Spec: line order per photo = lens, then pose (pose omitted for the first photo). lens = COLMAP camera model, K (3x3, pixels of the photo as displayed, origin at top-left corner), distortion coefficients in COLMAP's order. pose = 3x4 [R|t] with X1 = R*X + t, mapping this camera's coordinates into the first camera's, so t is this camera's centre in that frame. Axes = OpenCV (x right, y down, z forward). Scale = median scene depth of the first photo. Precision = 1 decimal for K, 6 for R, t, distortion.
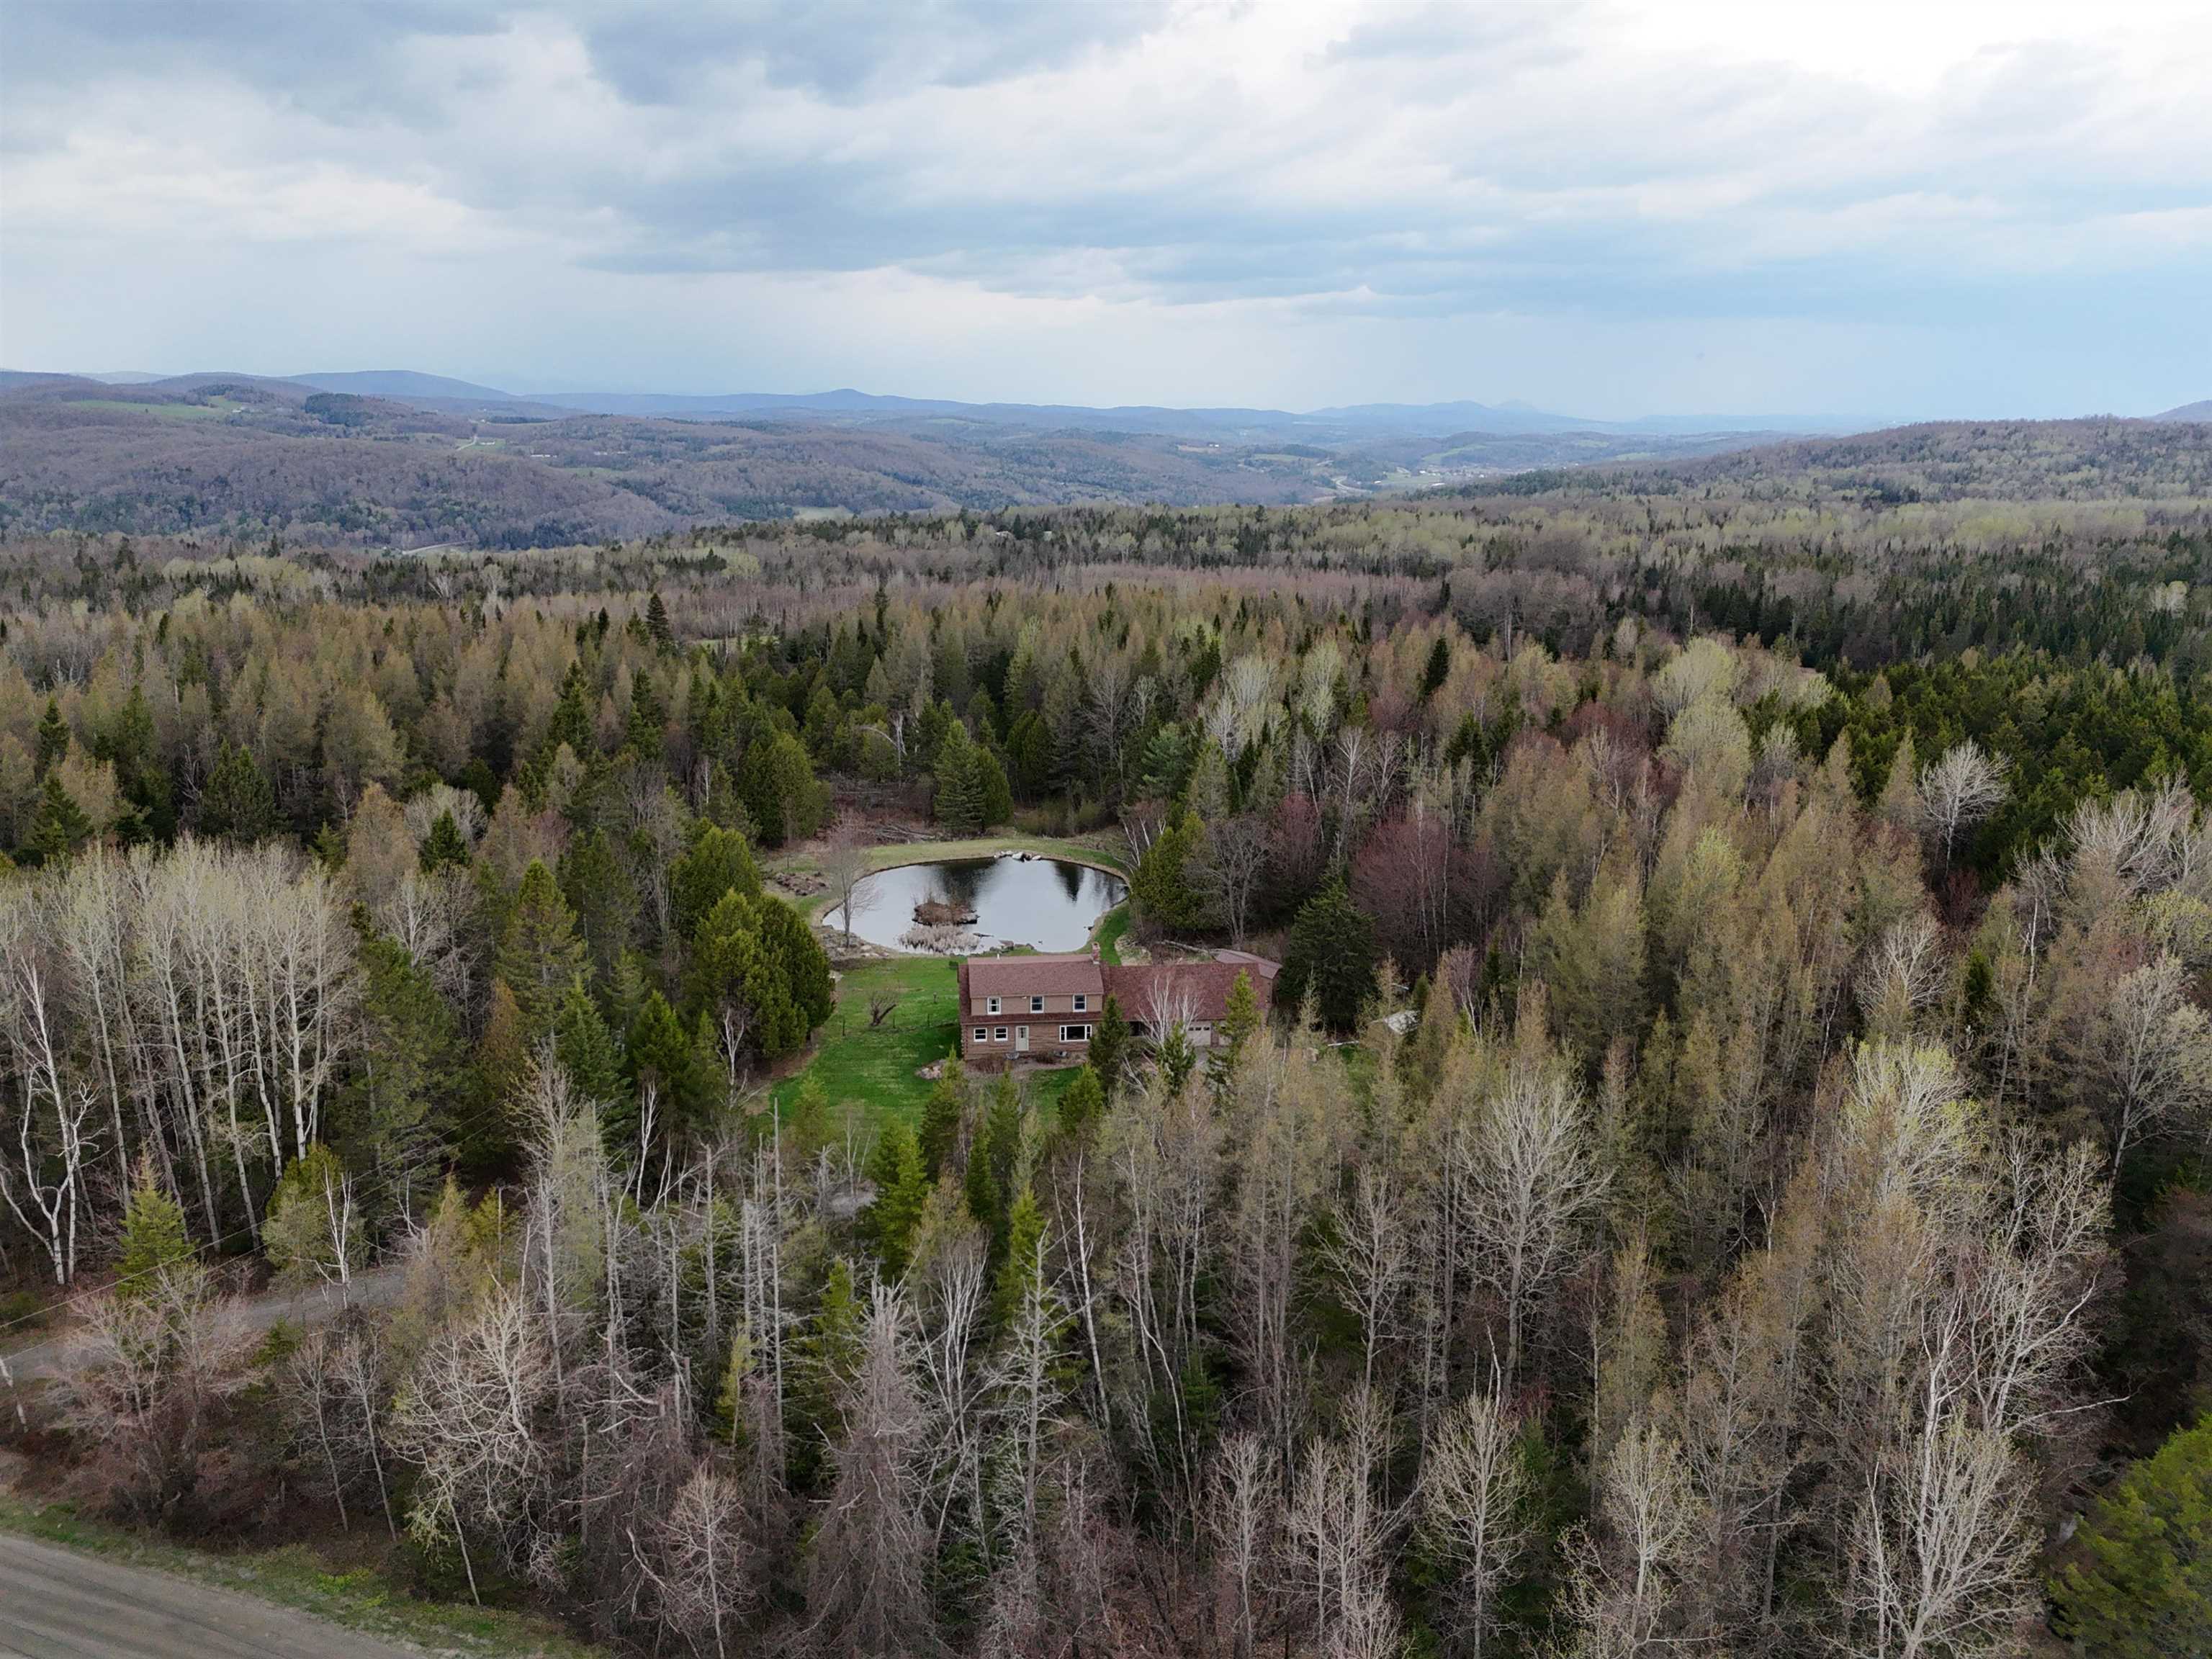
lens RADIAL K [[1633.7, 0, 1106.0], [0, 1633.7, 829.5], [0, 0, 1]] dist [0.161039, -0.355906]
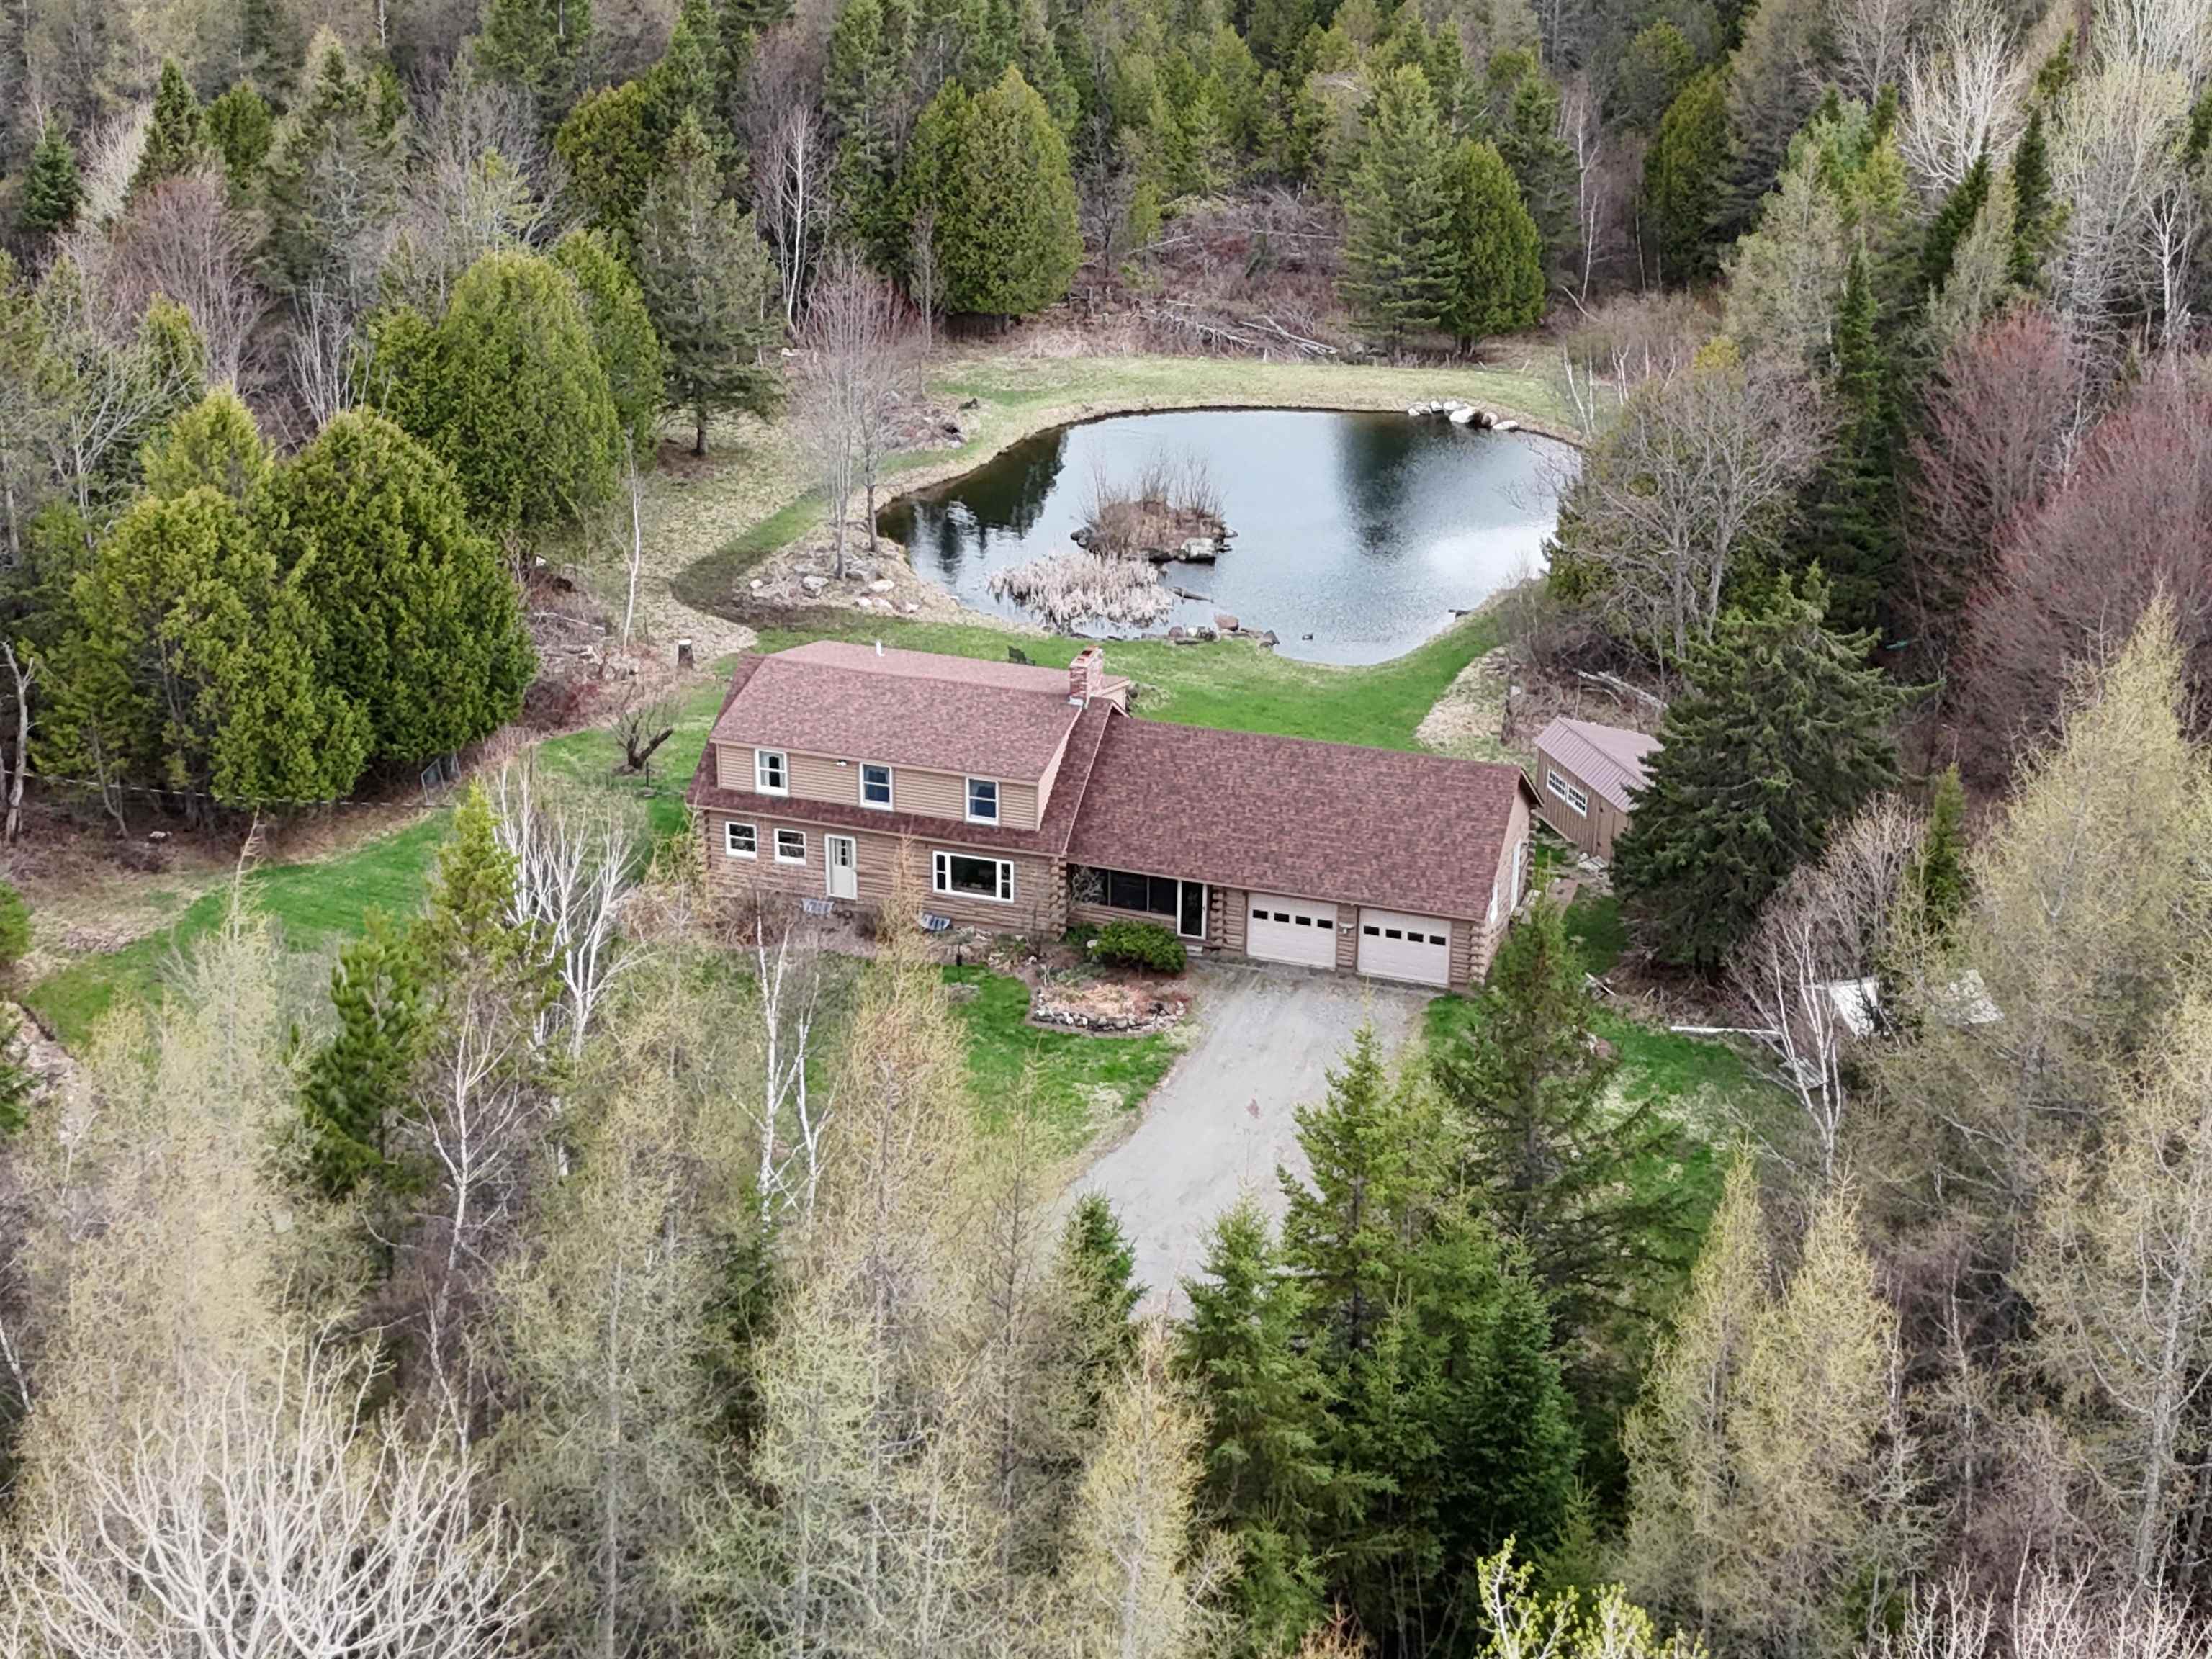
lens RADIAL K [[3264.2, 0, 1106.0], [0, 3264.2, 829.5], [0, 0, 1]] dist [0.198502, -0.590230]
pose [[0.912363, 0.161174, -0.376319, 0.184942], [-0.104336, 0.980429, 0.166953, -0.009813], [0.395863, -0.113058, 0.911324, 0.206444]]
